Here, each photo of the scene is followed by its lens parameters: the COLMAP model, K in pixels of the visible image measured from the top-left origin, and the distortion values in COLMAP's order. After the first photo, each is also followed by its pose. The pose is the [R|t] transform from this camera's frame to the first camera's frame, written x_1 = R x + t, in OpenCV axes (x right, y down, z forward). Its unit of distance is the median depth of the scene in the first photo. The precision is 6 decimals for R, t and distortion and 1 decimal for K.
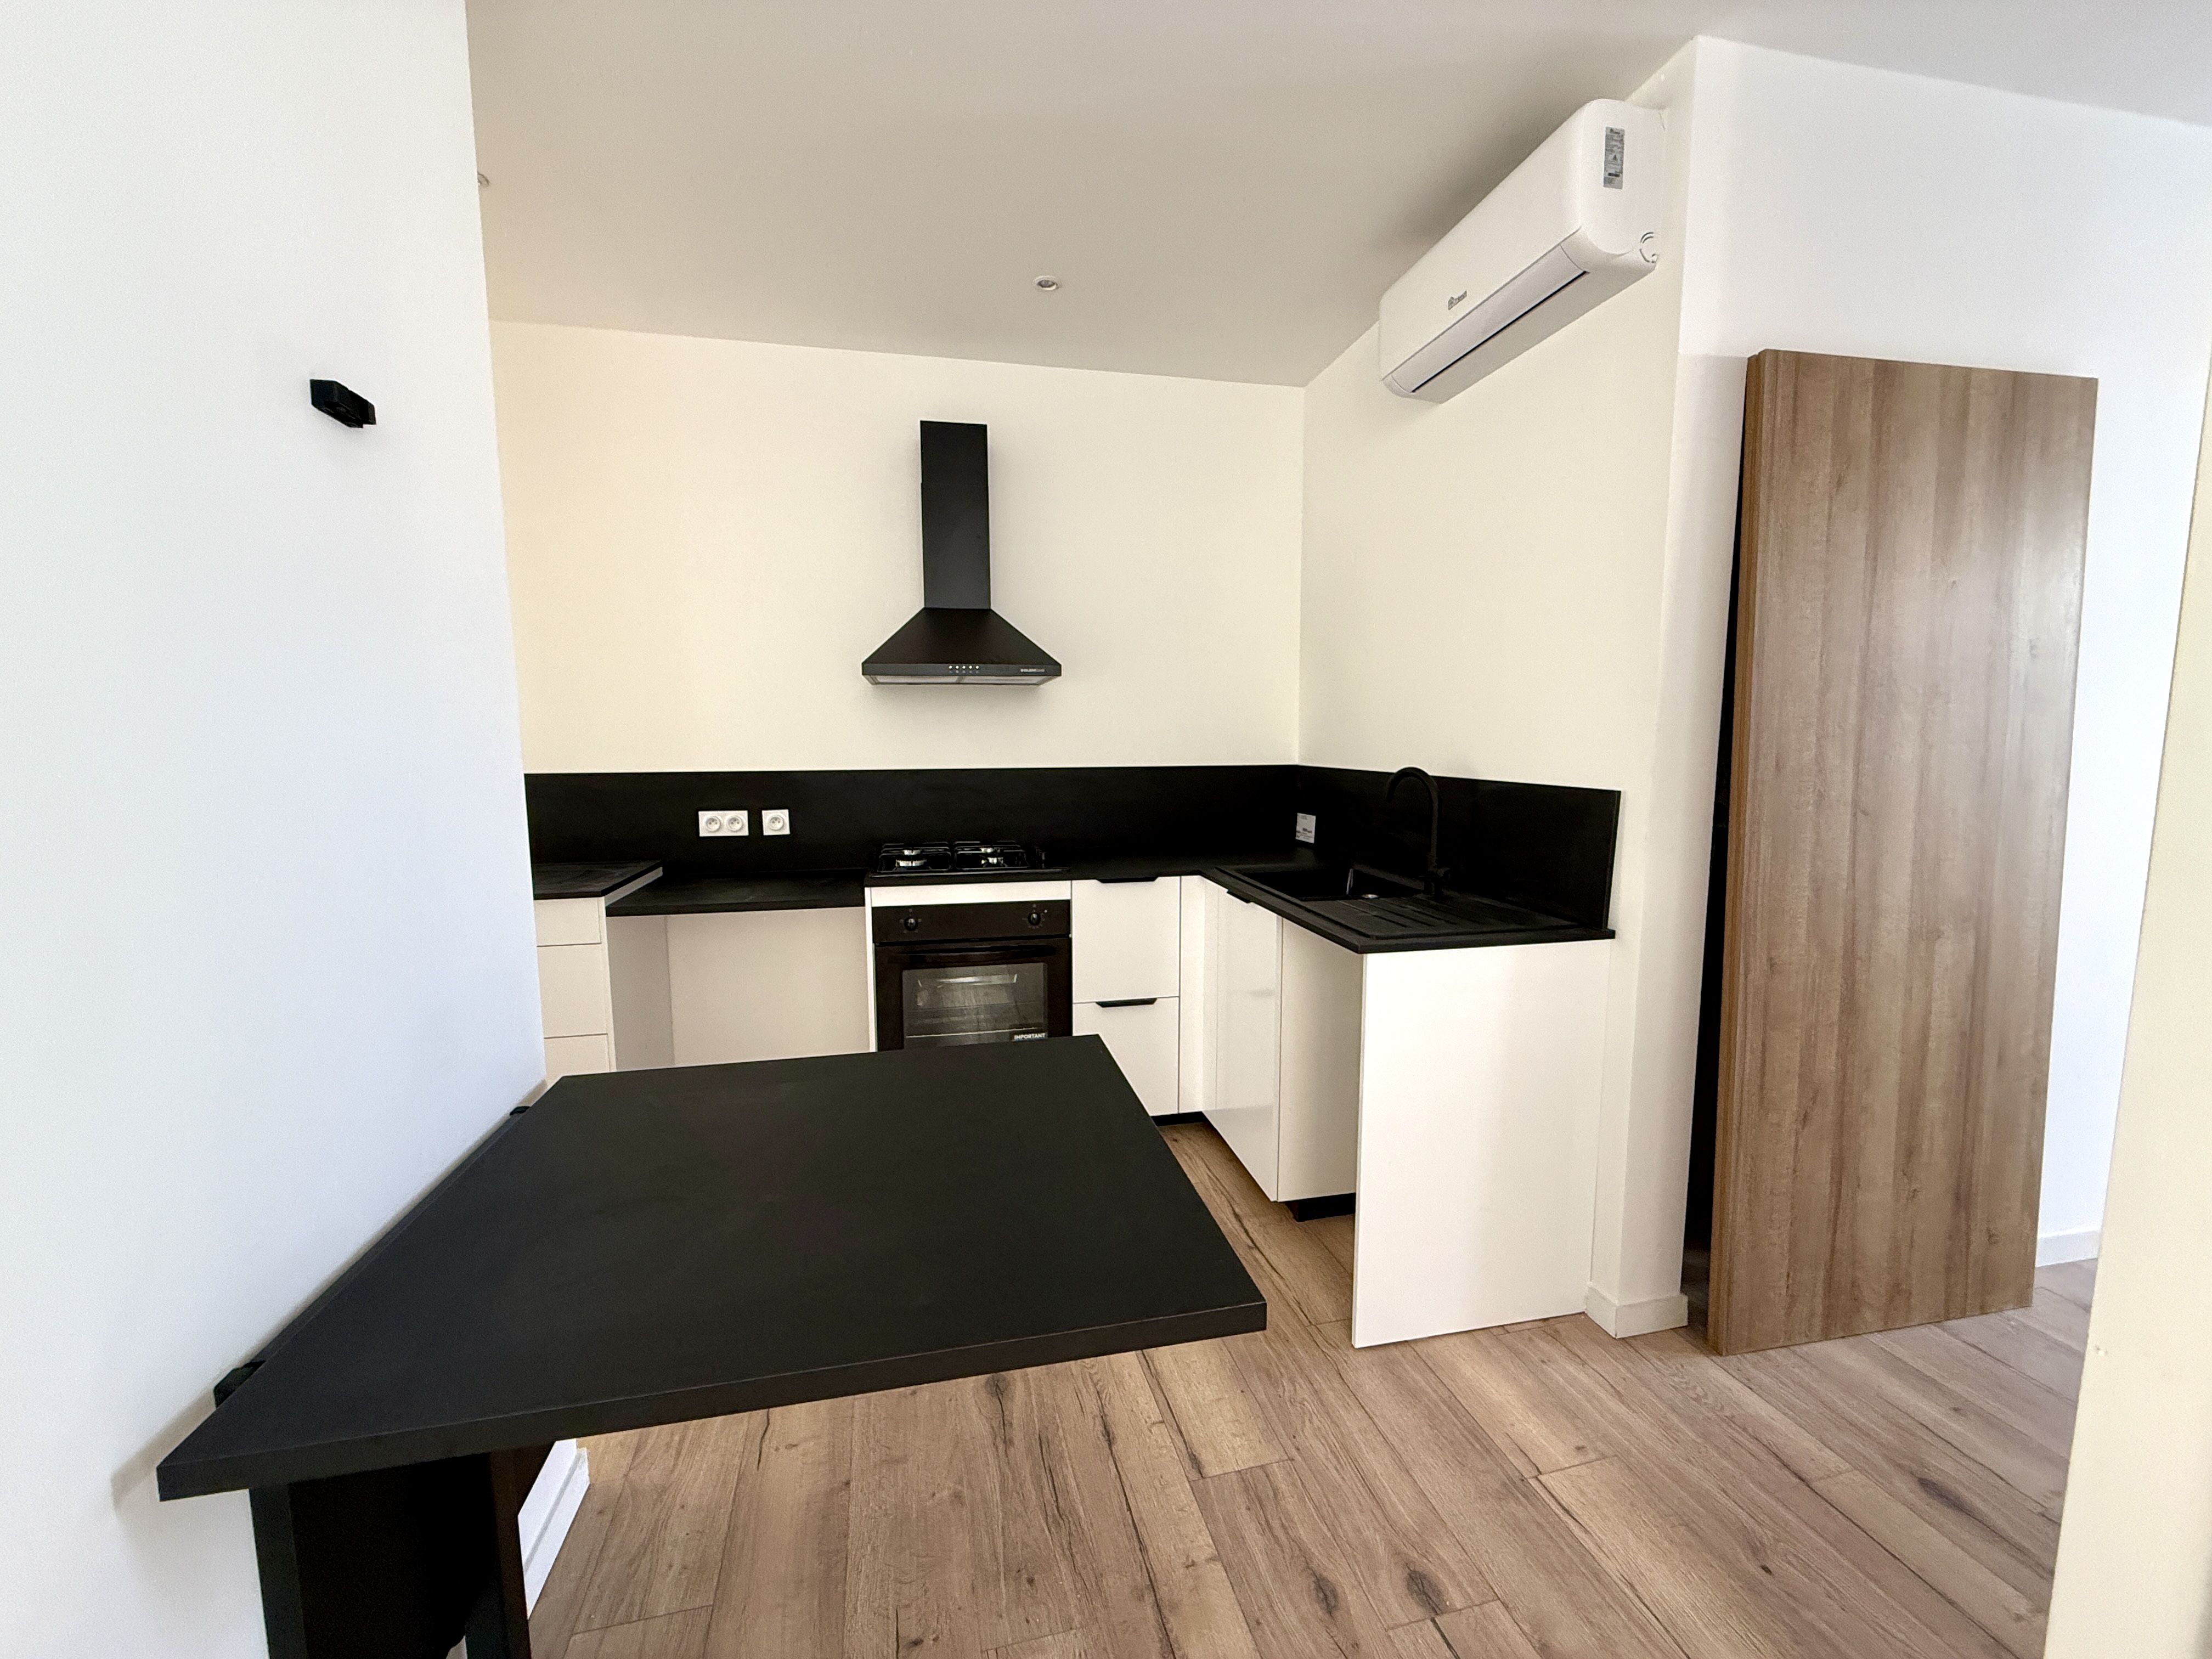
lens RADIAL K [[874.7, 0, 1106.7], [0, 874.7, 830.1], [0, 0, 1]] dist [-0.000079, 0.000146]
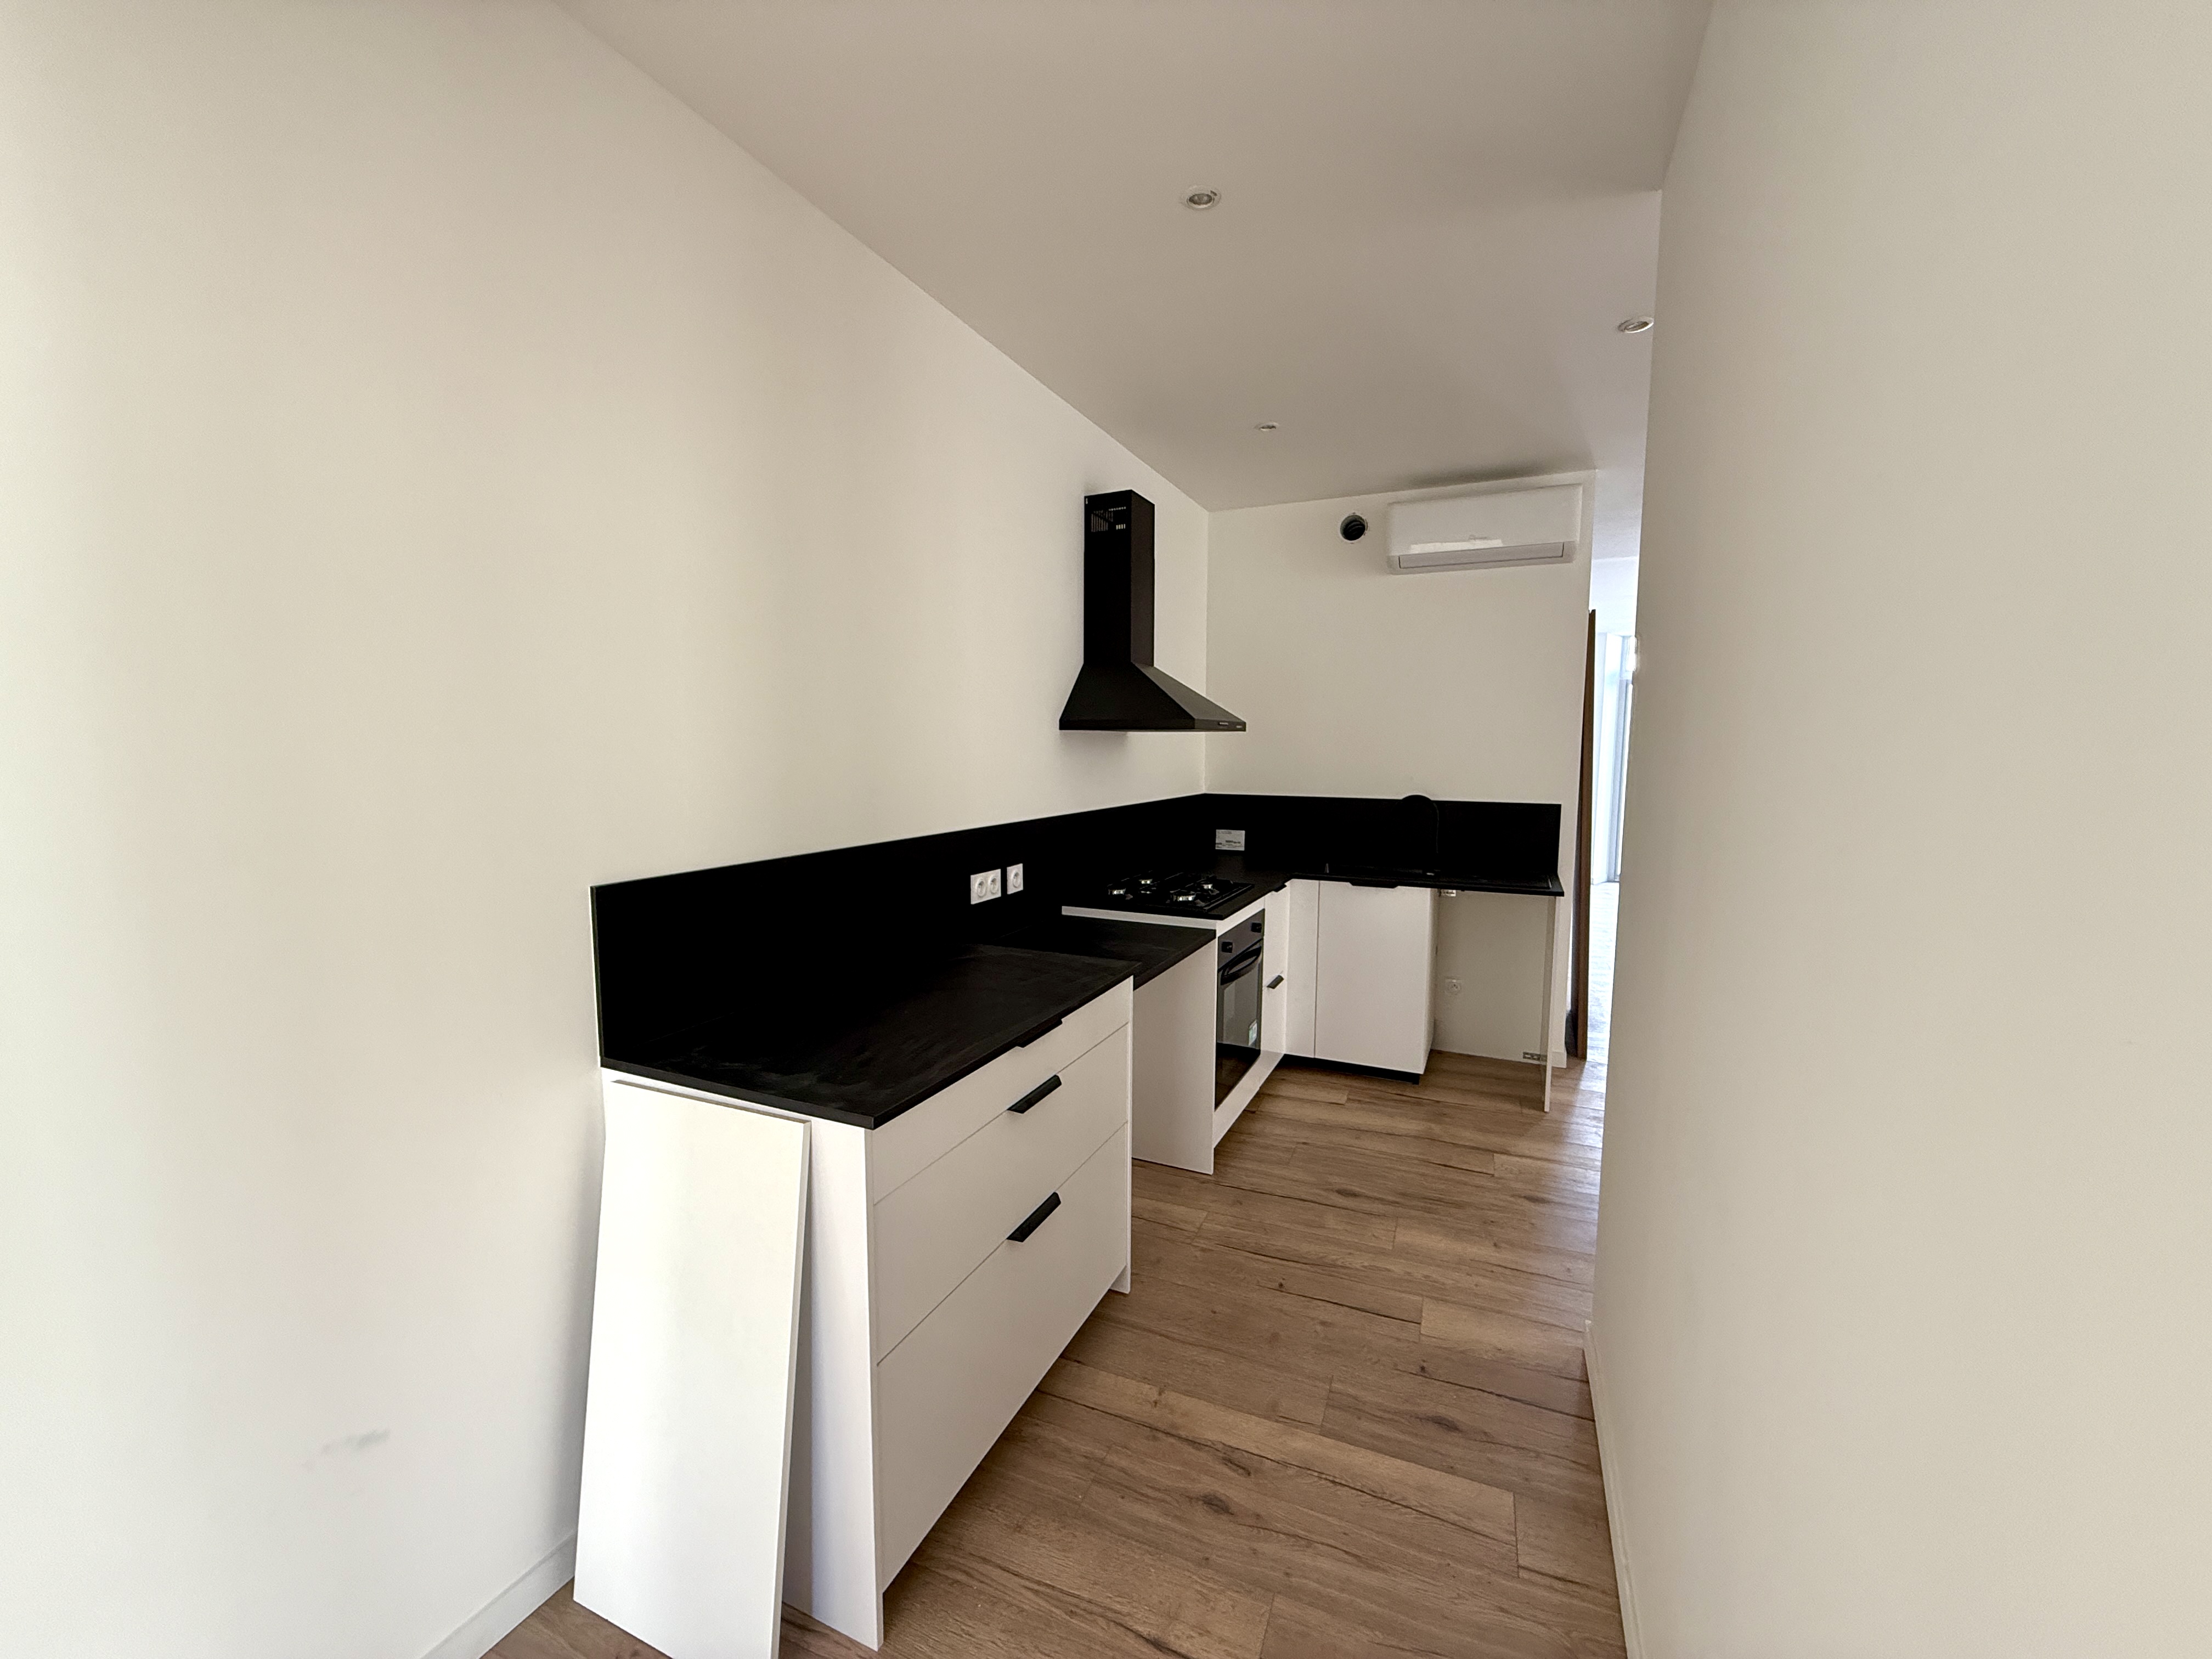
lens RADIAL K [[880.2, 0, 1102.6], [0, 880.2, 832.7], [0, 0, 1]] dist [-0.001314, 0.000200]
pose [[0.598217, -0.071941, 0.798098, -1.115610], [0.080127, 0.996341, 0.029752, -0.081239], [-0.797318, 0.046151, 0.601793, 0.391248]]
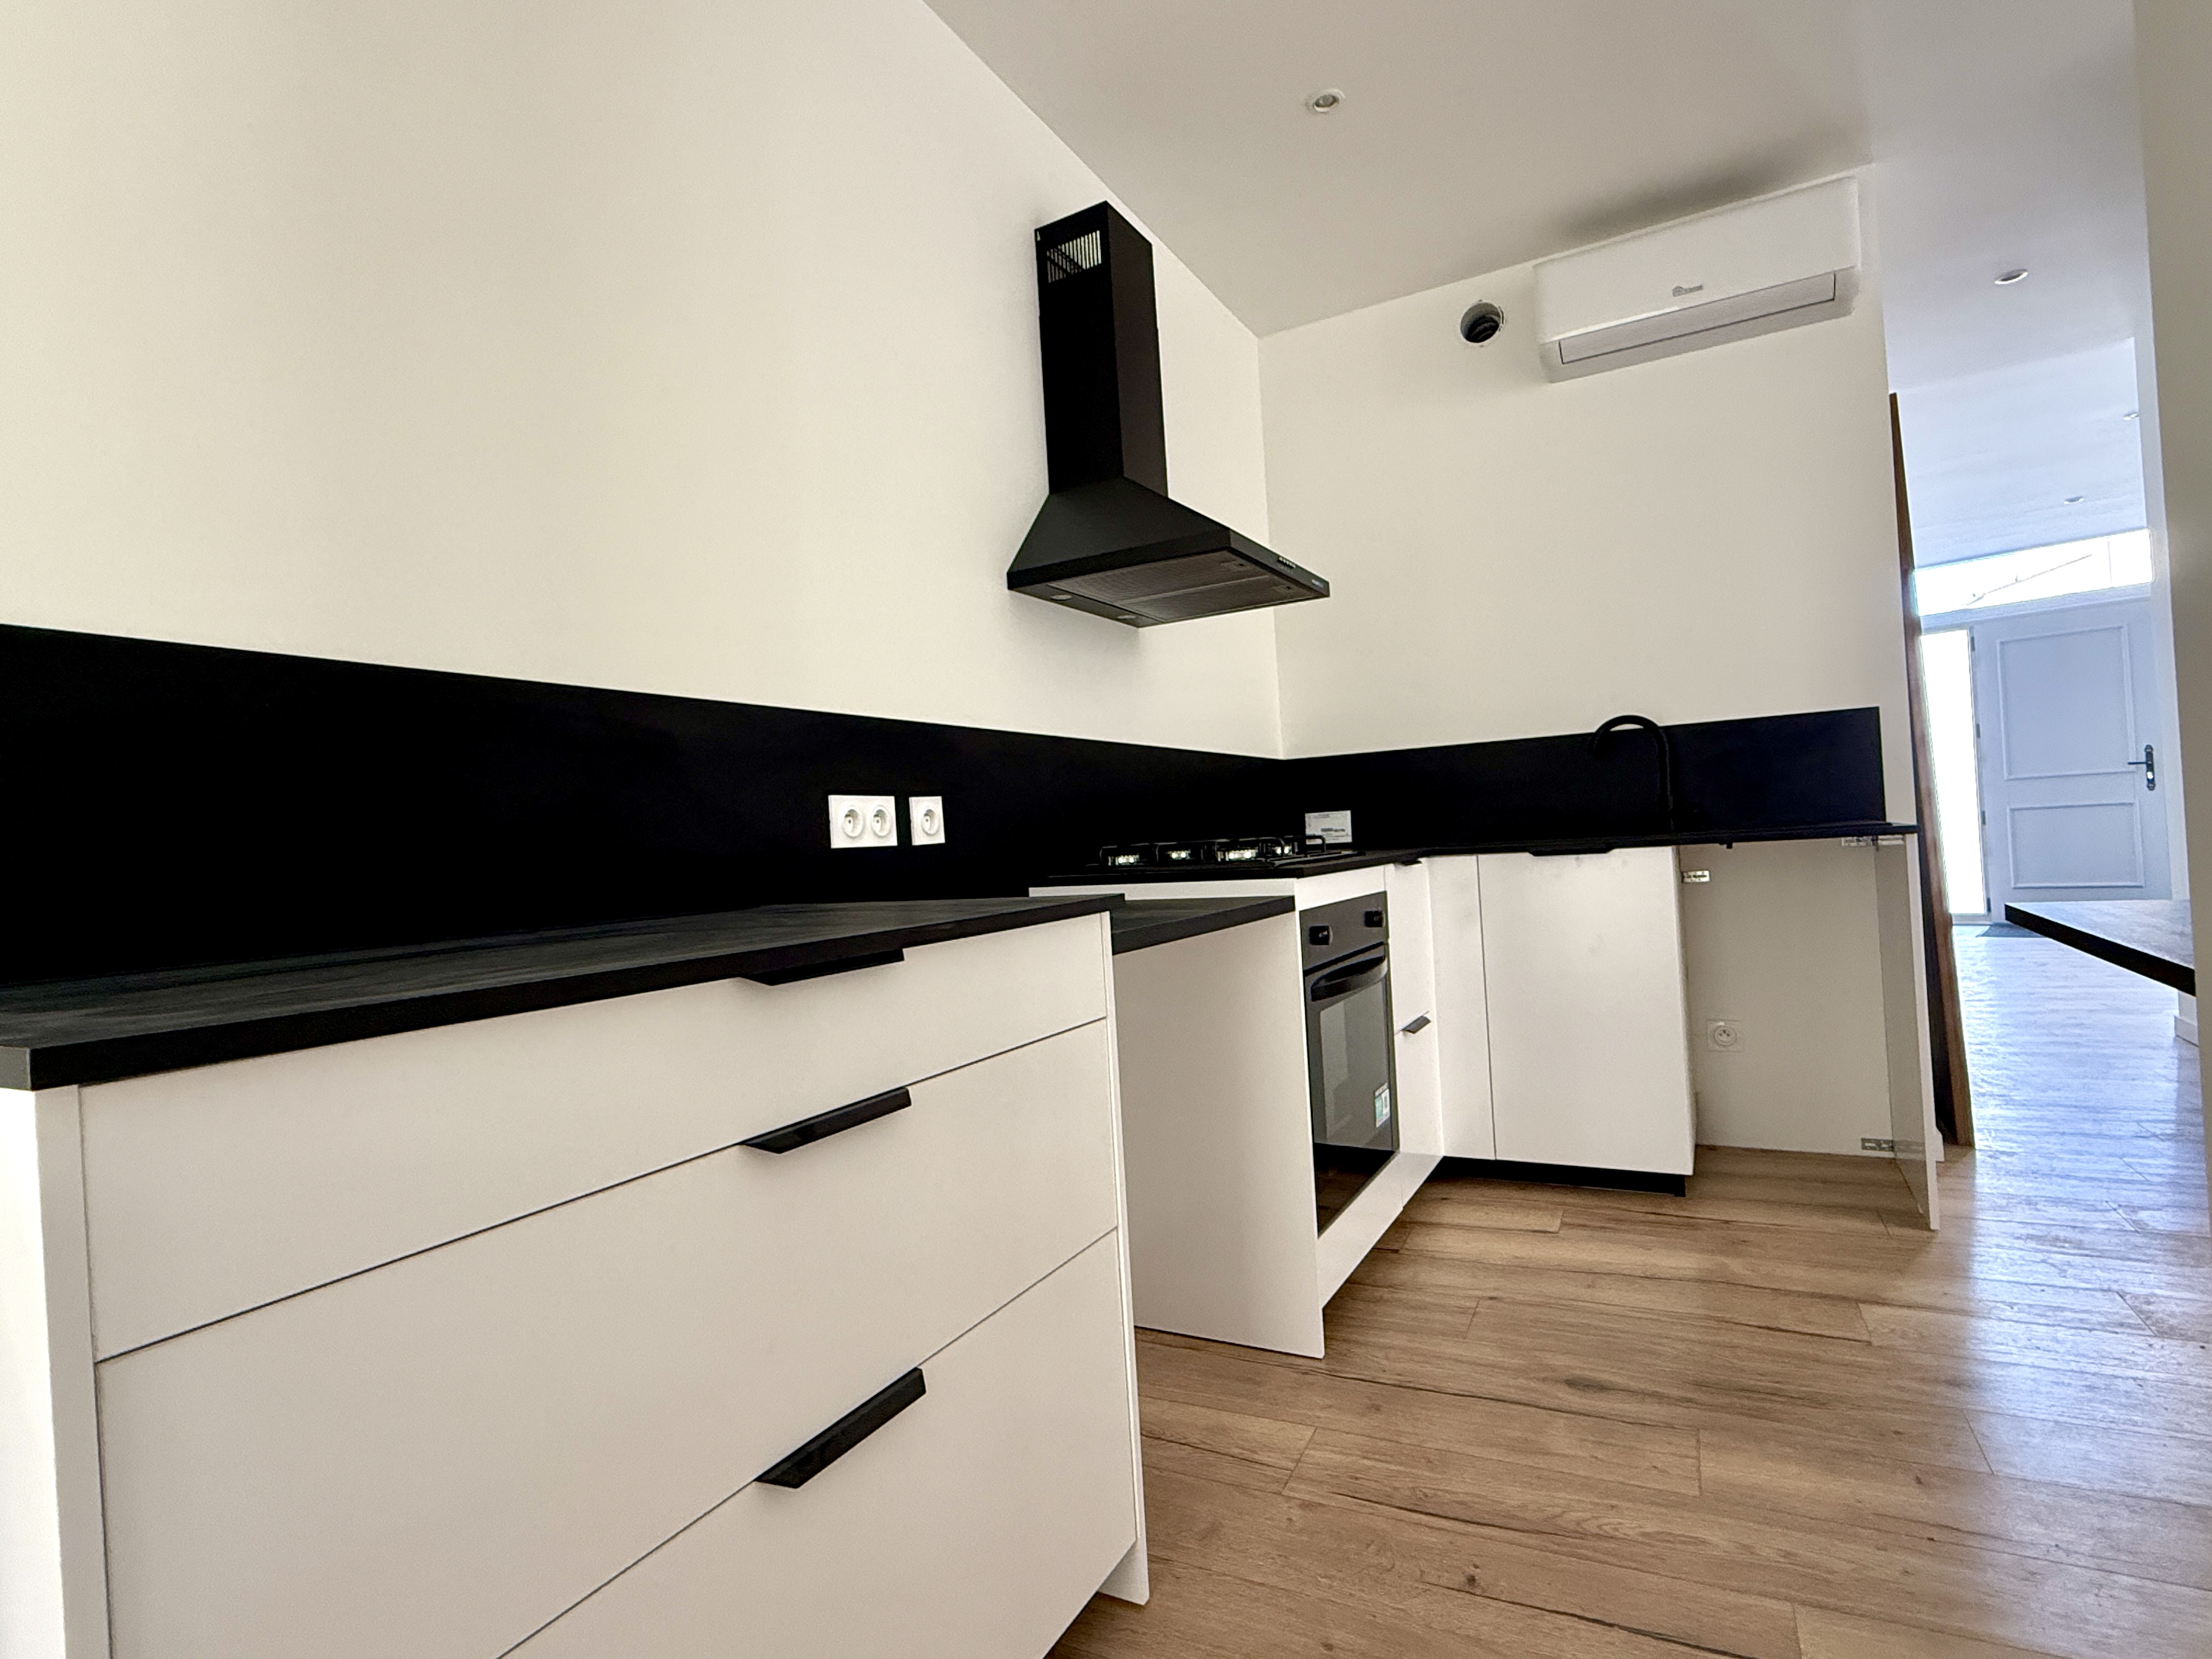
lens RADIAL K [[1121.4, 0, 1102.4], [0, 1121.4, 838.8], [0, 0, 1]] dist [0.000853, 0.000089]
pose [[0.652473, -0.031504, 0.757157, -0.859699], [0.138467, 0.987271, -0.078243, 0.071921], [-0.745054, 0.155893, 0.648530, 0.522257]]
